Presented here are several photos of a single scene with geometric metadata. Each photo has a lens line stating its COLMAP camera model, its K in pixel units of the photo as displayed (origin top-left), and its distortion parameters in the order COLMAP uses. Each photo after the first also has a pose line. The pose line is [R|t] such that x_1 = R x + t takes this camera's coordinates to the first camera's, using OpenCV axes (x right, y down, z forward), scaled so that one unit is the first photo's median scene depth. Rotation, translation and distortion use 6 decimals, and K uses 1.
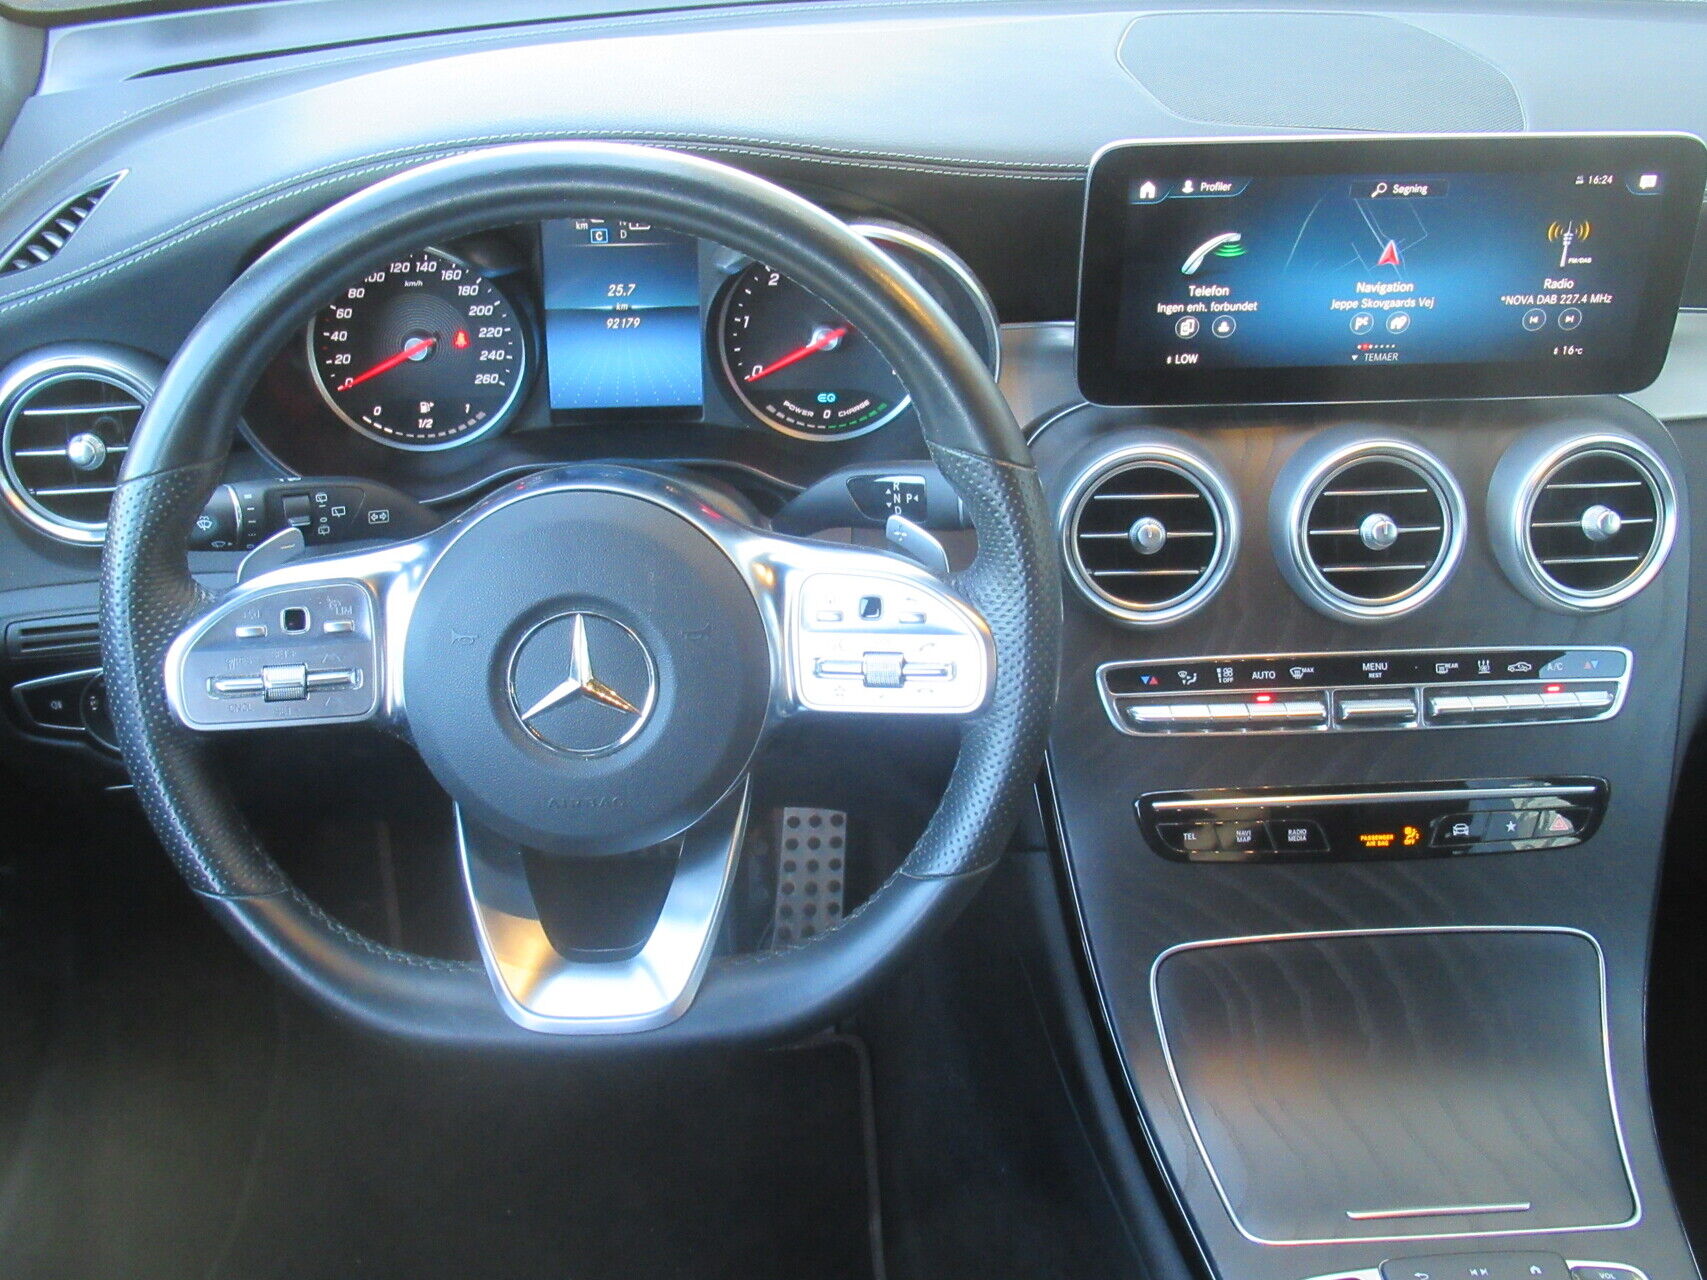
lens RADIAL K [[2031.4, 0, 889.1], [0, 2031.4, 594.8], [0, 0, 1]] dist [0.018894, 0.000000]
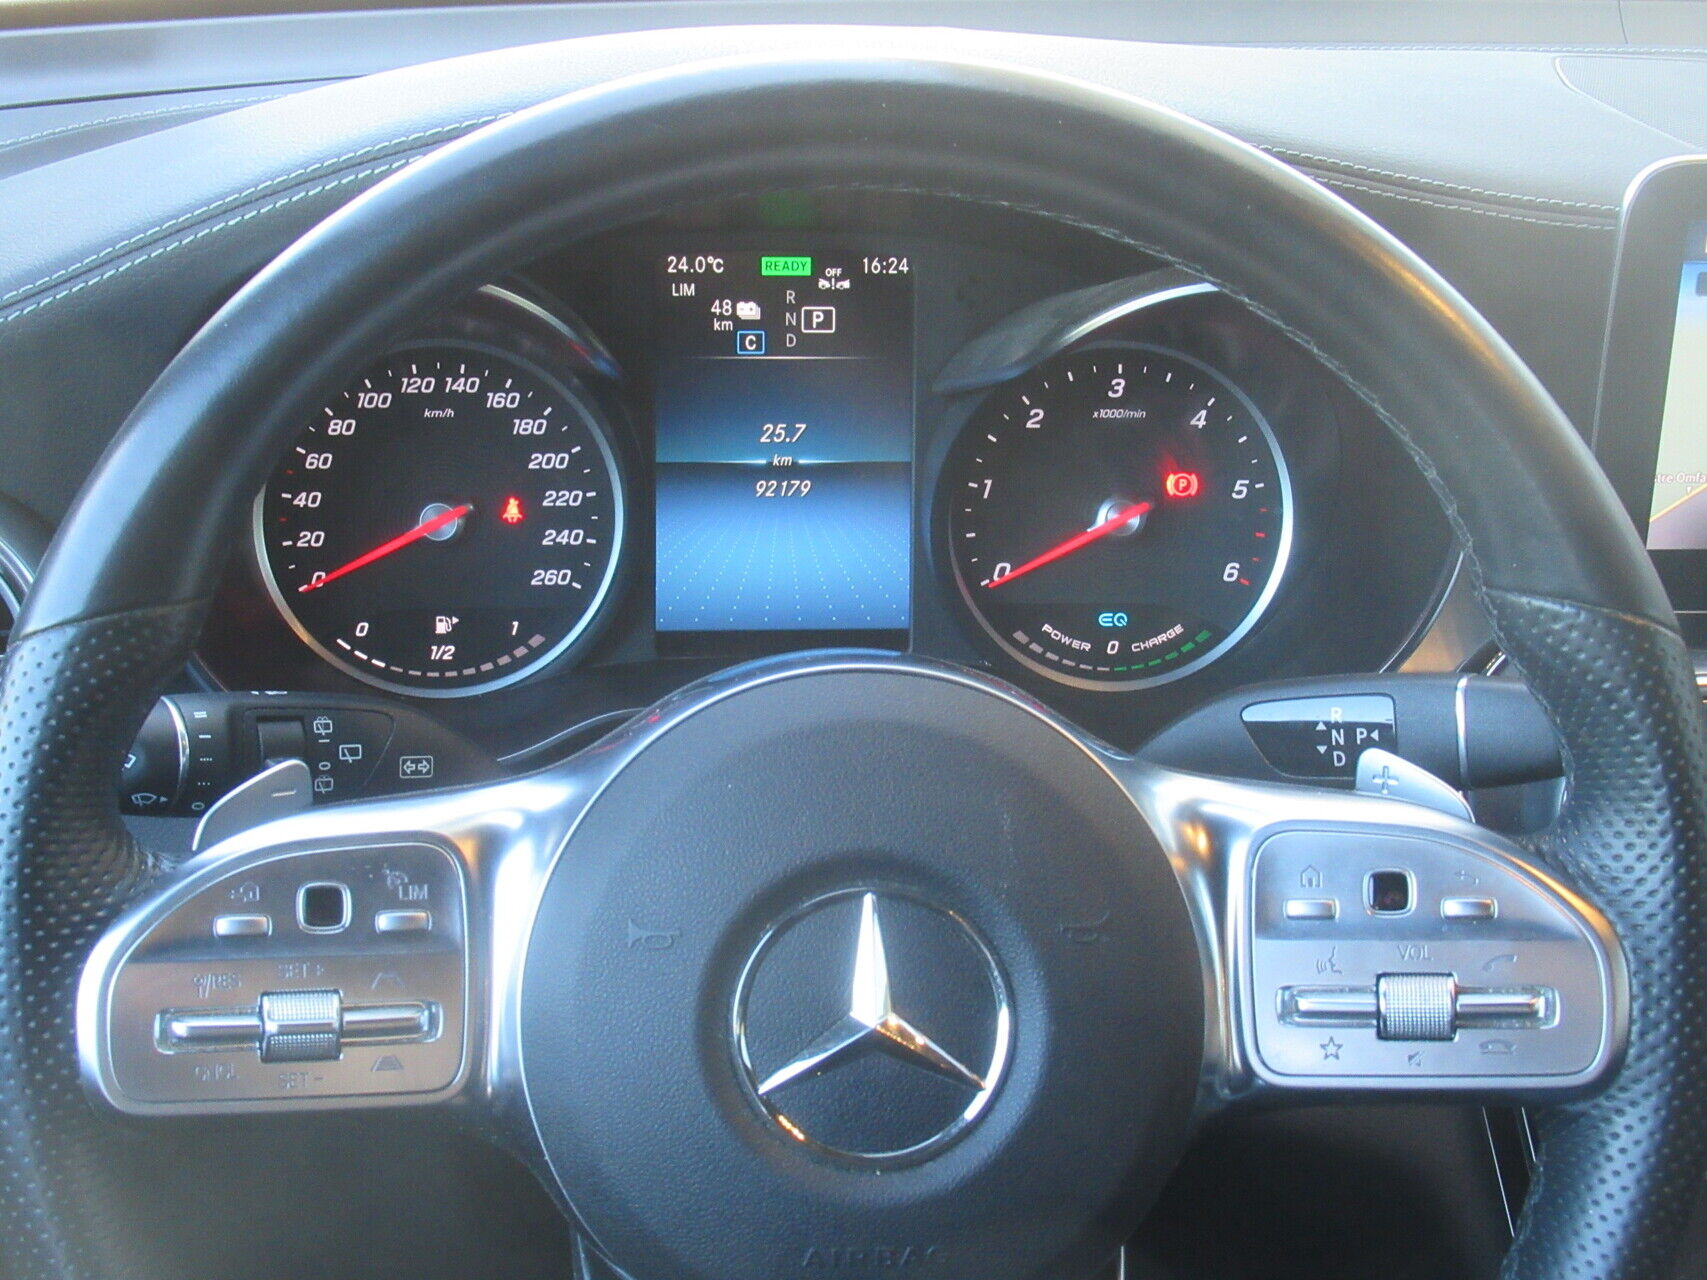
lens RADIAL K [[2776.3, 0, 913.4], [0, 2776.3, 617.7], [0, 0, 1]] dist [0.011551, 0.000000]
pose [[0.998576, 0.008736, 0.052631, -0.146316], [0.001244, 0.982422, -0.186671, 0.060743], [-0.053337, 0.186470, 0.981012, 0.221369]]
